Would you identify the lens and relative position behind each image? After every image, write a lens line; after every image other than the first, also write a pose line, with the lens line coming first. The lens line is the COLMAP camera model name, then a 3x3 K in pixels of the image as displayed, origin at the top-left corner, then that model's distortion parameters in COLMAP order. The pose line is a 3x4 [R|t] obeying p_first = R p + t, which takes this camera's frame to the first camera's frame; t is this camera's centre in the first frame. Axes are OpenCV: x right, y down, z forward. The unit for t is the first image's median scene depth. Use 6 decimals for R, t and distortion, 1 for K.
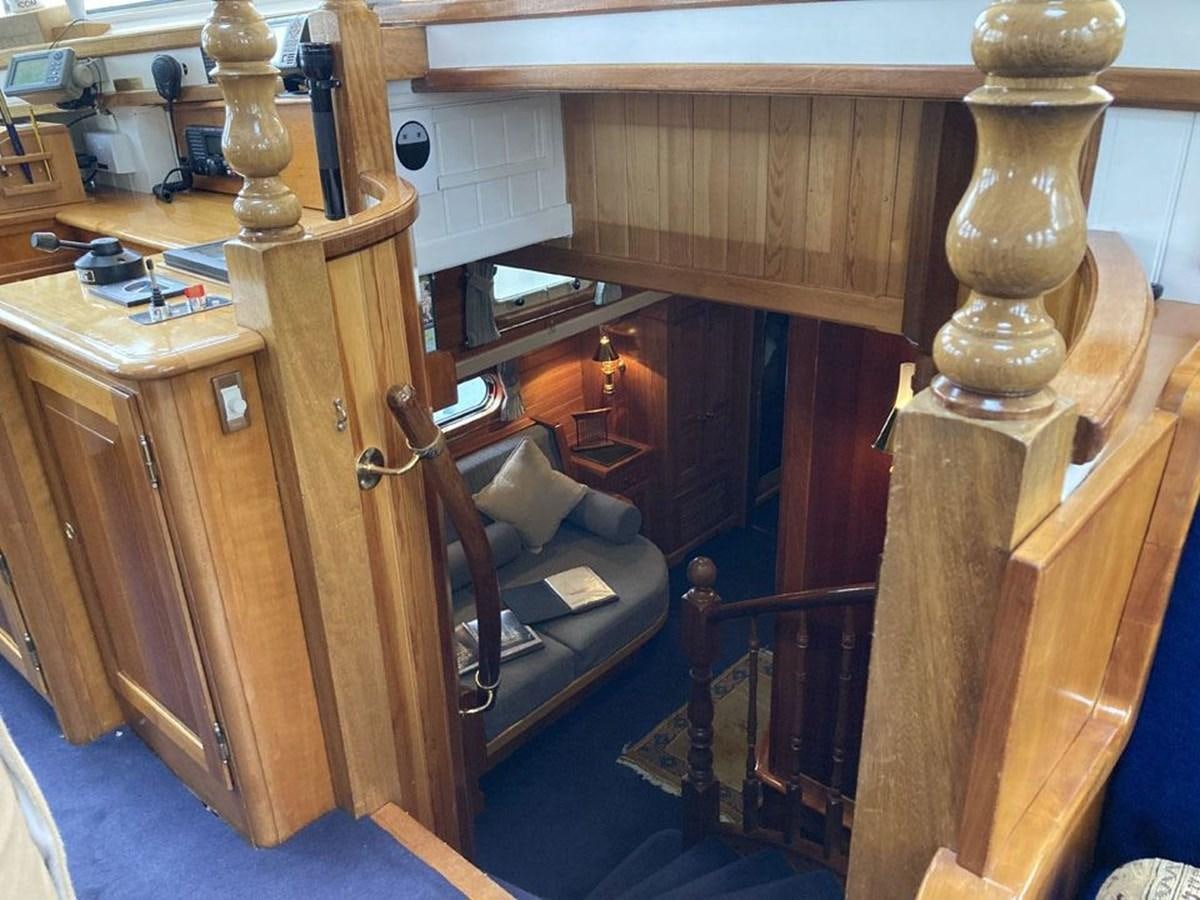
lens RADIAL K [[954.7, 0, 599.5], [0, 954.7, 452.7], [0, 0, 1]] dist [0.021252, -0.001111]
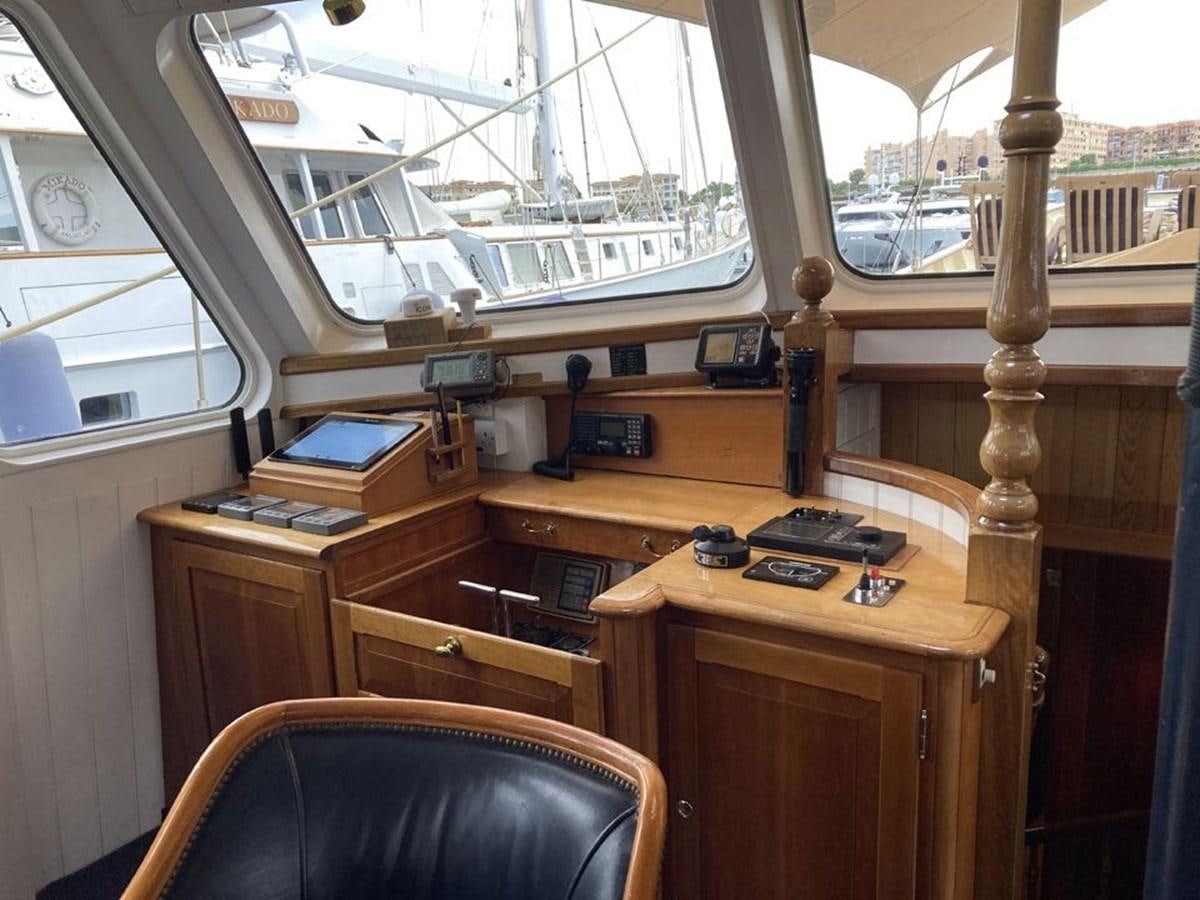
lens RADIAL K [[954.7, 0, 609.5], [0, 954.7, 458.4], [0, 0, 1]] dist [0.021252, -0.001111]
pose [[0.988095, -0.031677, 0.150551, -0.586221], [0.065017, 0.972872, -0.222019, -0.045973], [-0.139434, 0.229164, 0.963349, -0.046883]]
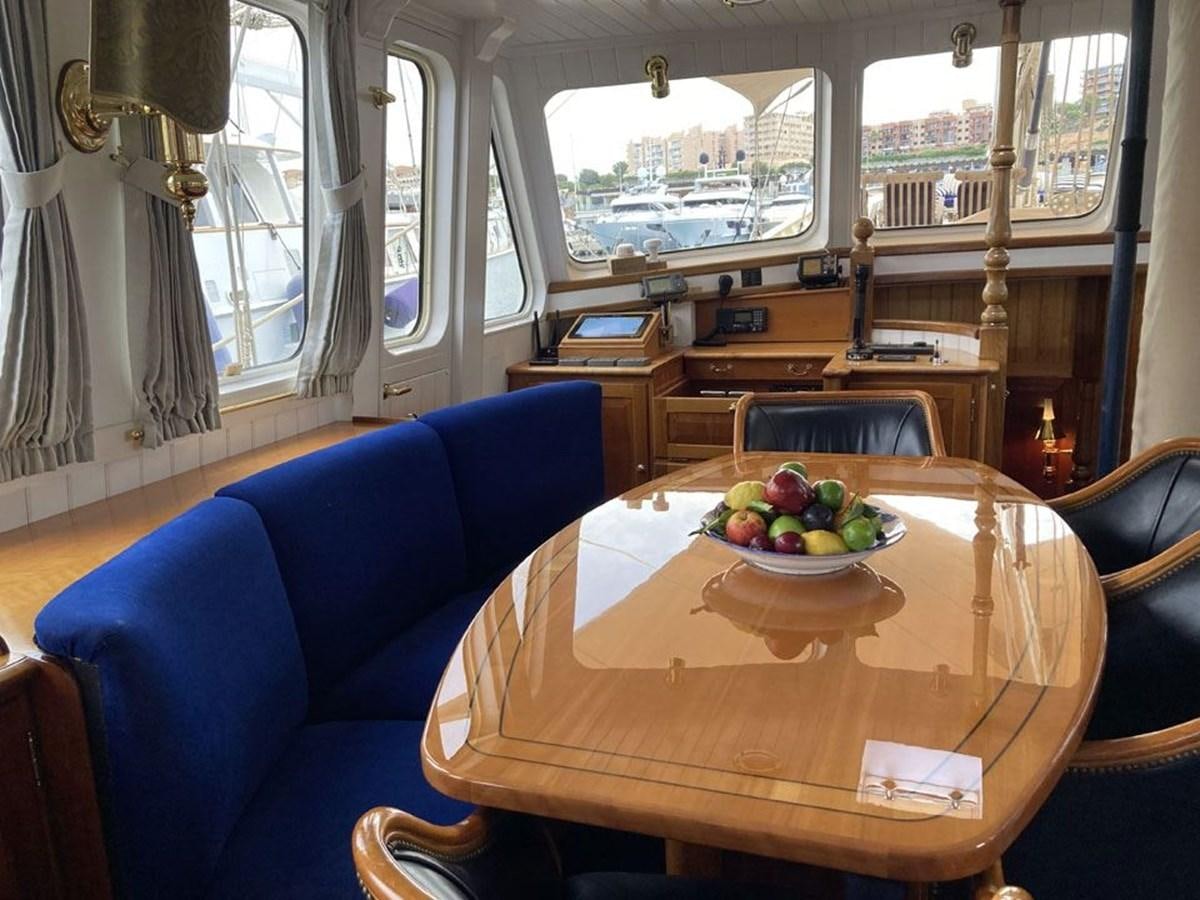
lens RADIAL K [[954.7, 0, 599.2], [0, 954.7, 448.0], [0, 0, 1]] dist [0.021252, -0.001111]
pose [[0.930296, -0.086625, 0.356434, -1.422602], [0.166023, 0.965923, -0.198569, 0.279430], [-0.327087, 0.243905, 0.912976, -0.626131]]
